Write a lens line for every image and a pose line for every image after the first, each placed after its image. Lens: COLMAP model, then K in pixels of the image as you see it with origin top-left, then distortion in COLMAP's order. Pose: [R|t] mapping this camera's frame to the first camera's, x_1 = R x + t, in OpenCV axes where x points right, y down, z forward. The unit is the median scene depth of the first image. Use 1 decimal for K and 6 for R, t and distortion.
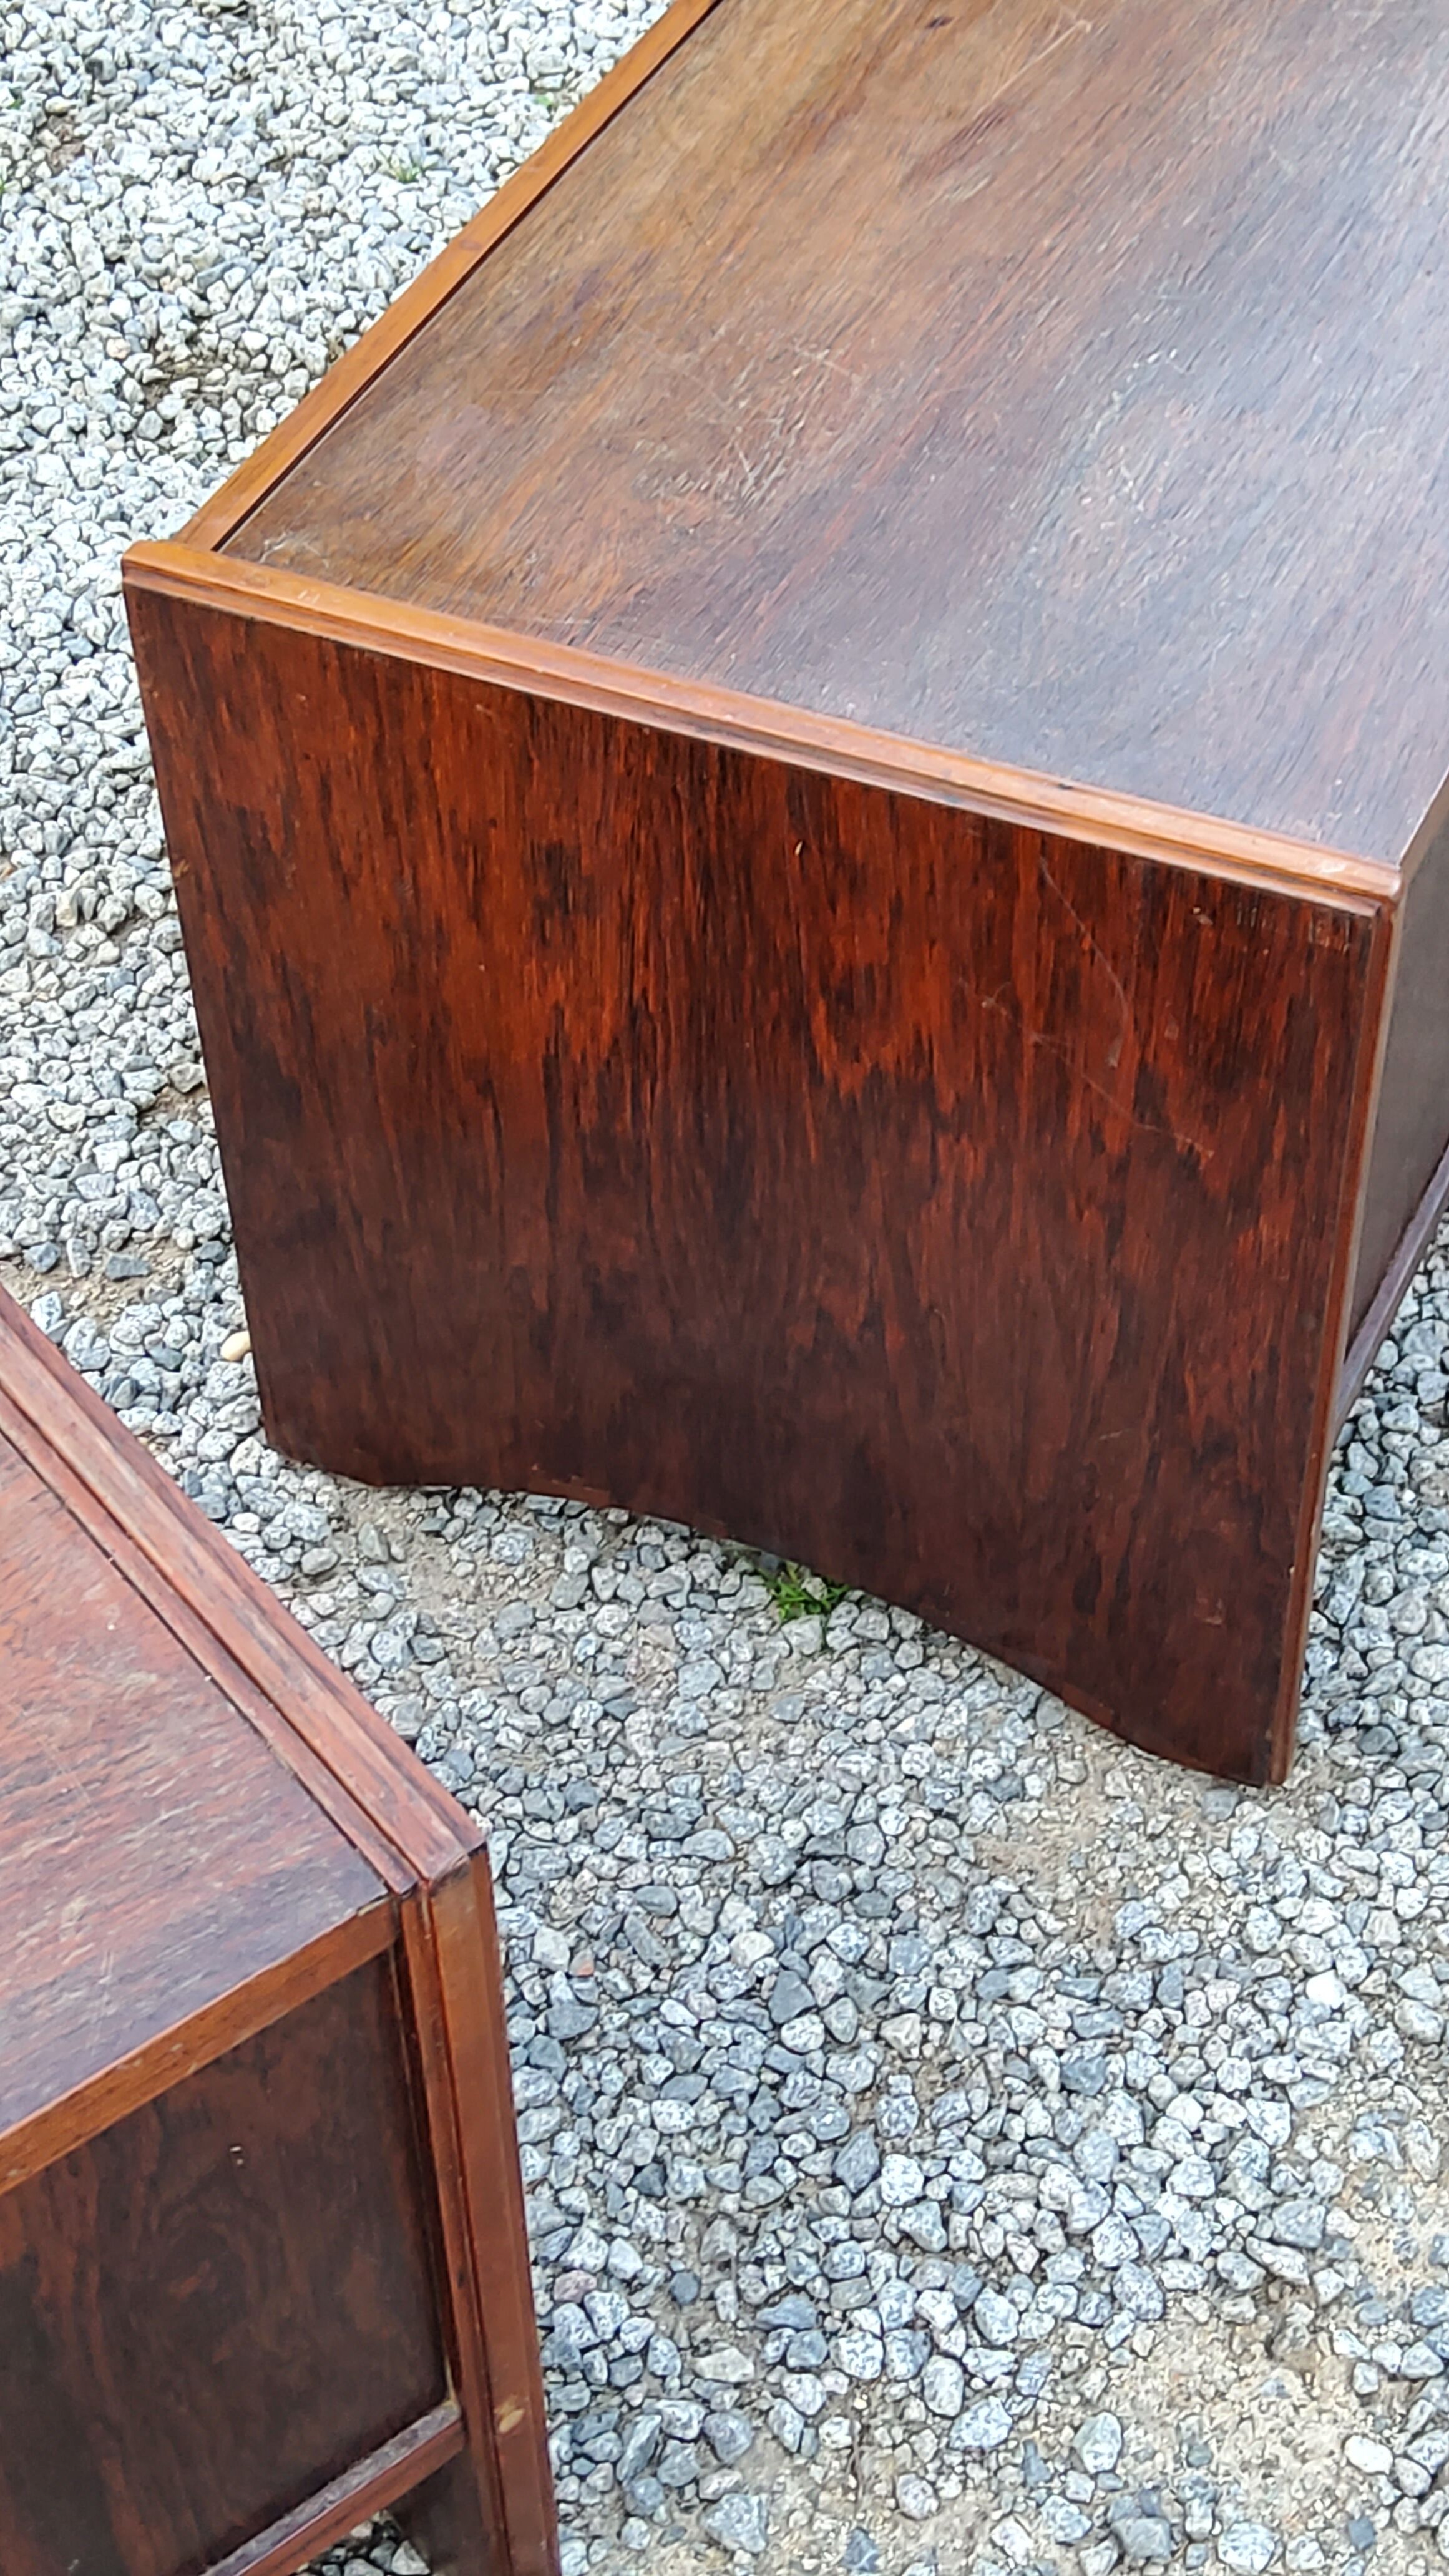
lens RADIAL K [[3844.3, 0, 720.8], [0, 3844.3, 1279.8], [0, 0, 1]] dist [0.113618, 0.000000]
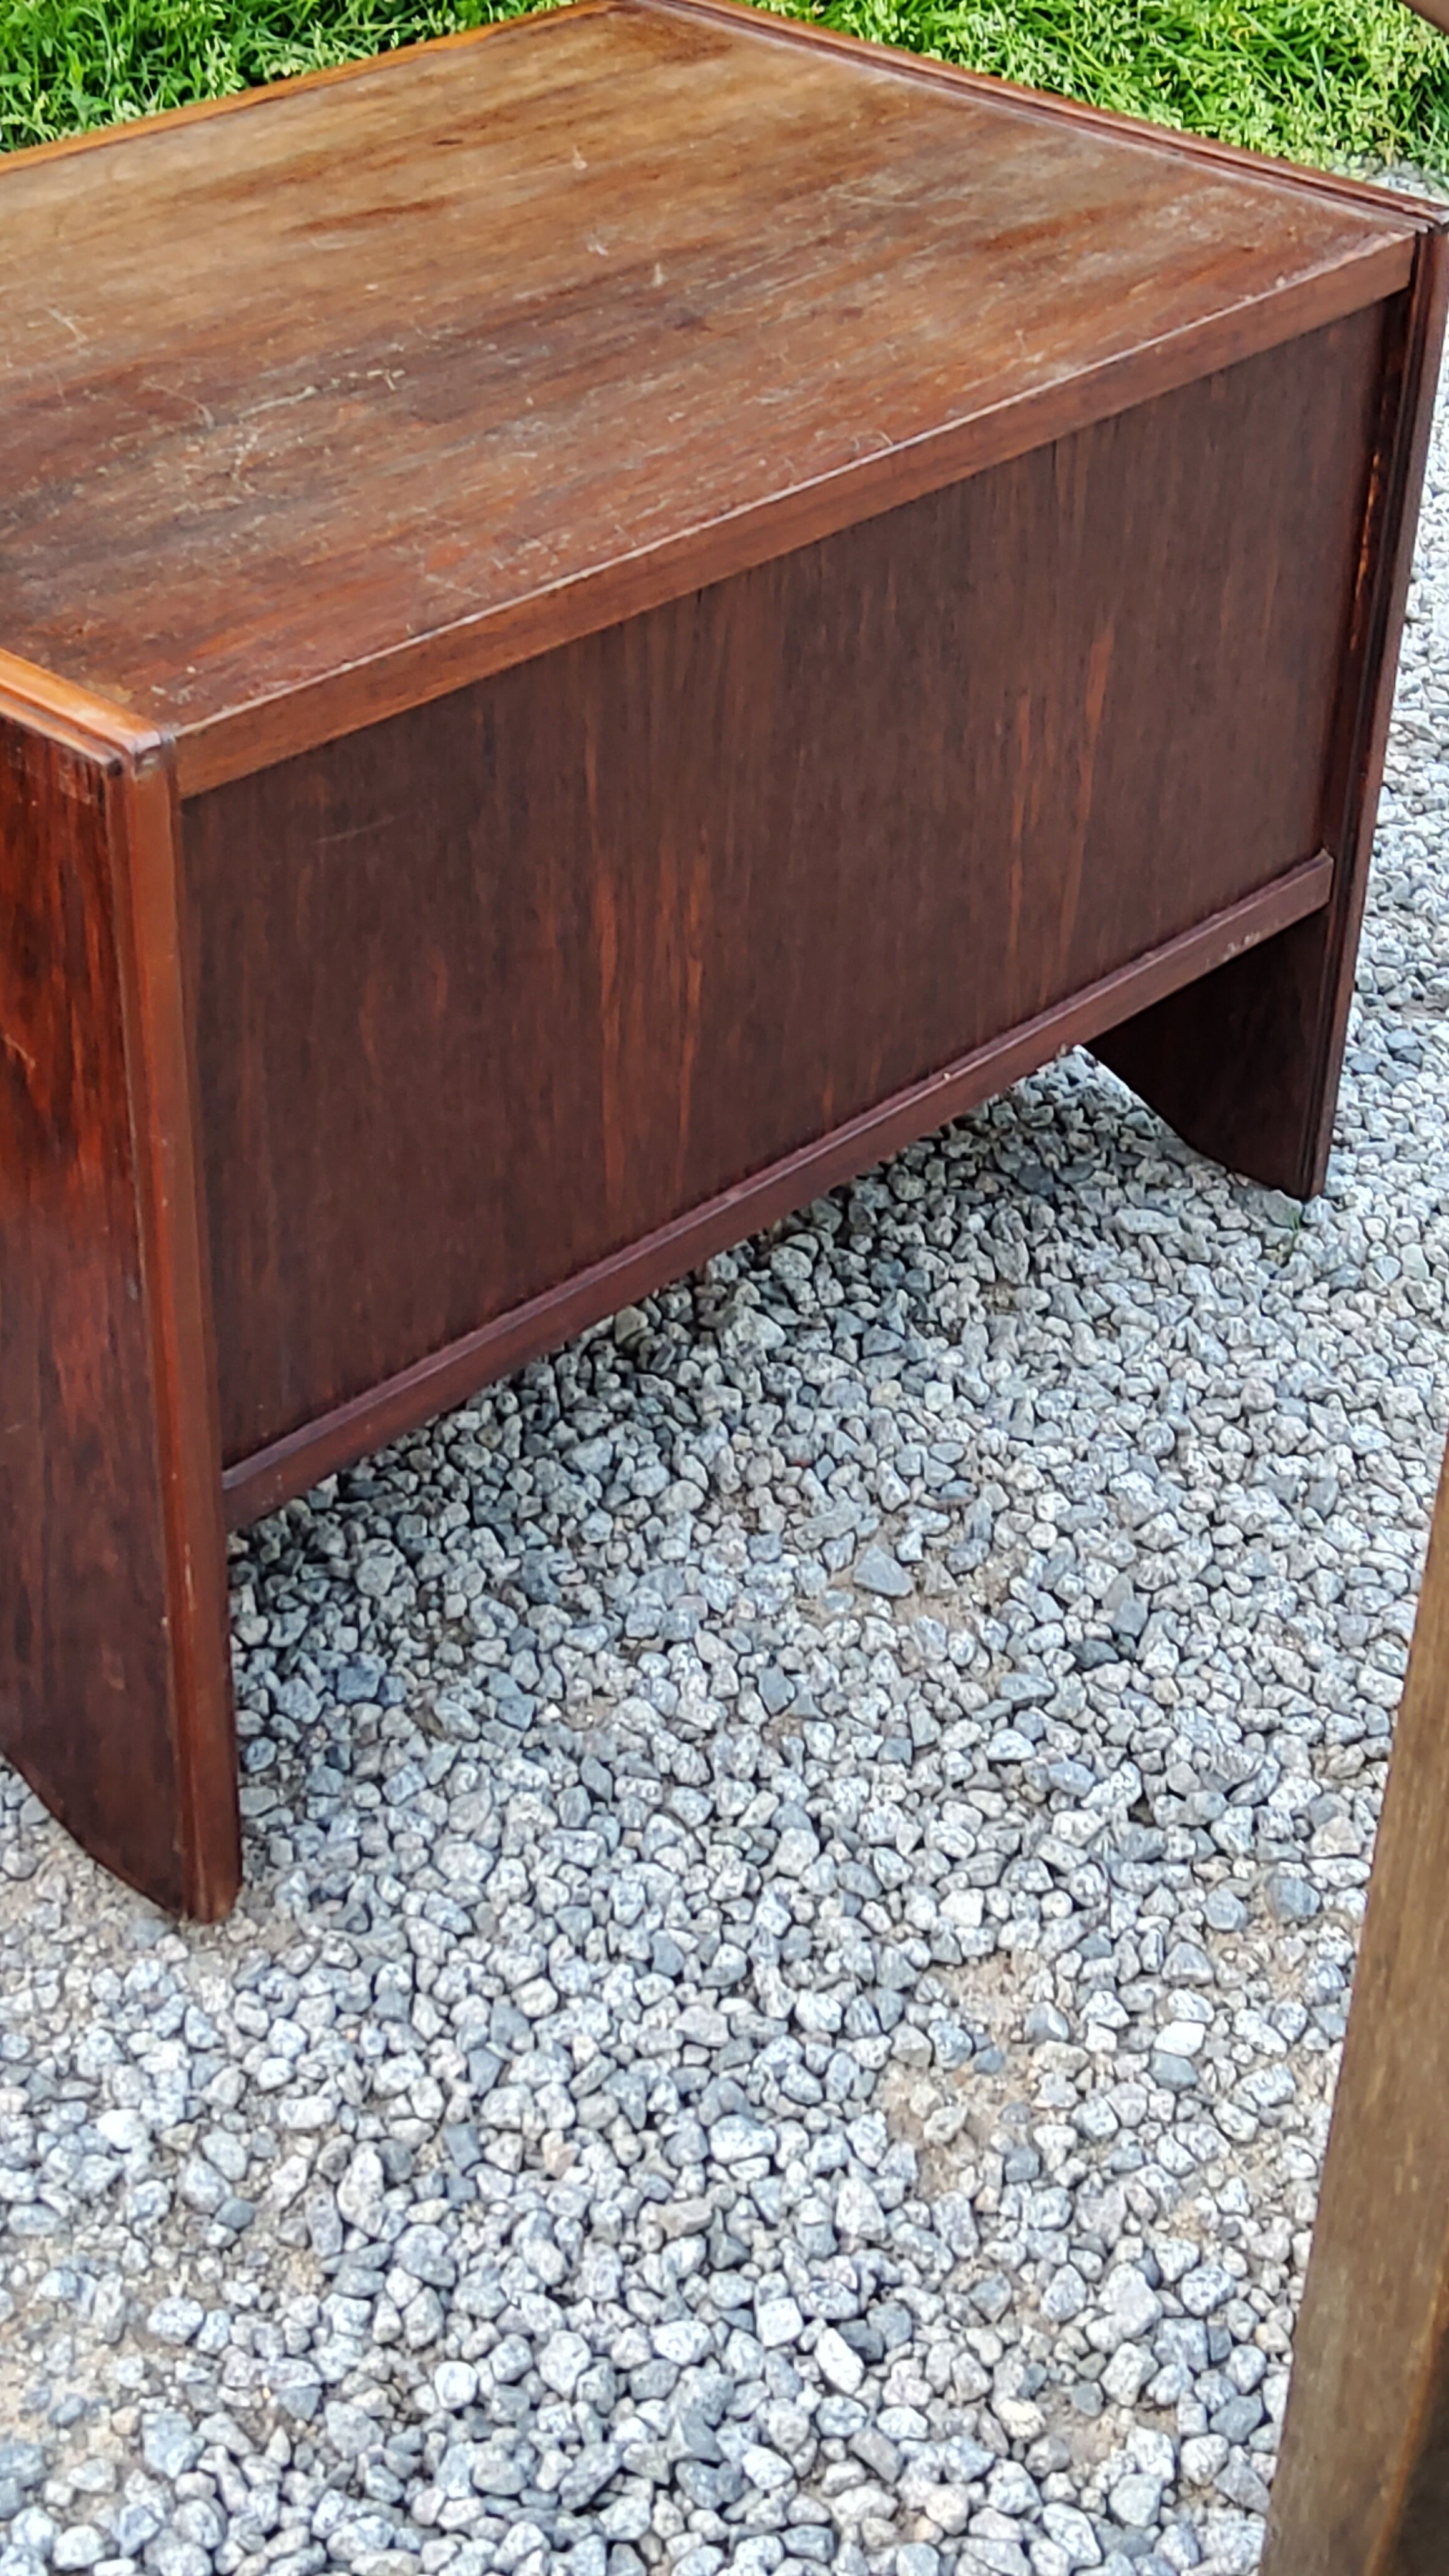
lens RADIAL K [[3844.3, 0, 724.1], [0, 3844.3, 1291.0], [0, 0, 1]] dist [0.113618, 0.000000]
pose [[0.951036, 0.211453, -0.225429, 0.441733], [-0.252966, 0.951586, -0.174620, 0.121181], [0.177591, 0.223096, 0.958483, 0.138852]]
